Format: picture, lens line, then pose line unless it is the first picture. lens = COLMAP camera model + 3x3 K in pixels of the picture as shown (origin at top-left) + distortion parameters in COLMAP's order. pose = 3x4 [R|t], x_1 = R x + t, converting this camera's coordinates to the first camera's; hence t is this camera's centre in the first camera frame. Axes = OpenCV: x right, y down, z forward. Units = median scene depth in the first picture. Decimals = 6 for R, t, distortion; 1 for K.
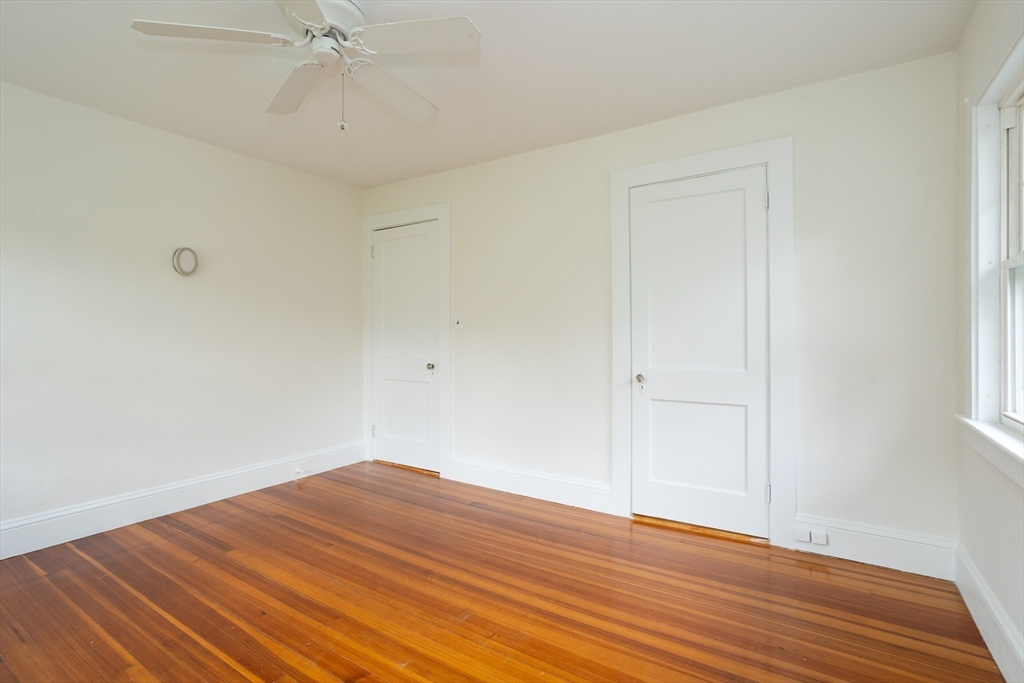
lens RADIAL K [[492.5, 0, 492.8], [0, 492.5, 331.8], [0, 0, 1]] dist [-0.032039, 0.008154]
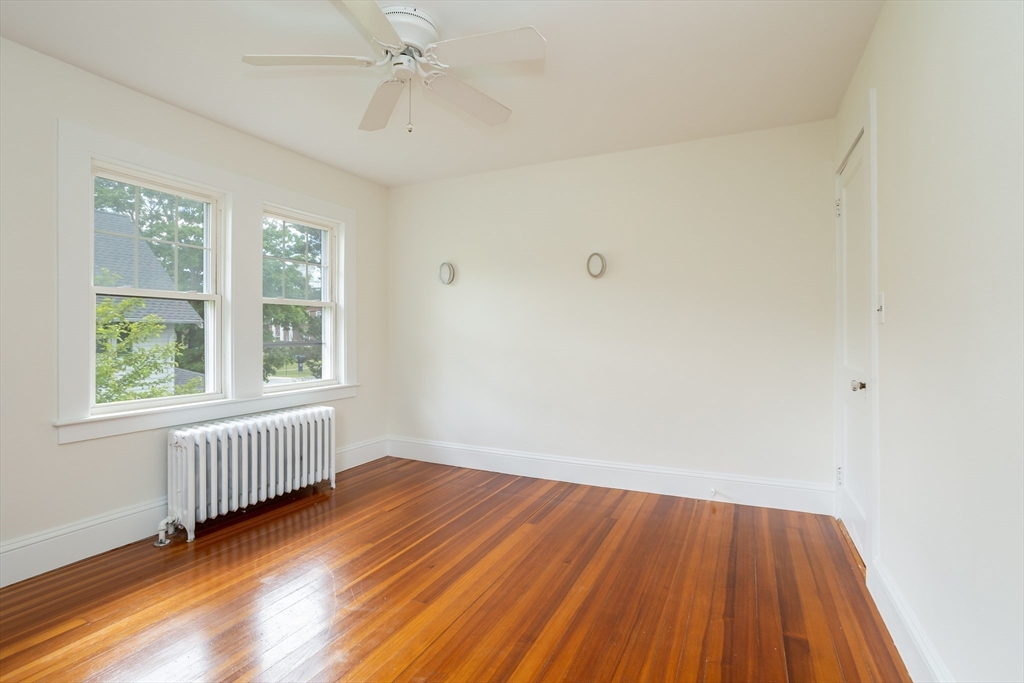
lens RADIAL K [[492.5, 0, 519.5], [0, 492.5, 320.0], [0, 0, 1]] dist [-0.032039, 0.008154]
pose [[0.159447, -0.019967, -0.987004, 0.514715], [0.002160, 0.999800, -0.019877, 0.004751], [0.987204, 0.001037, 0.159459, 0.707027]]
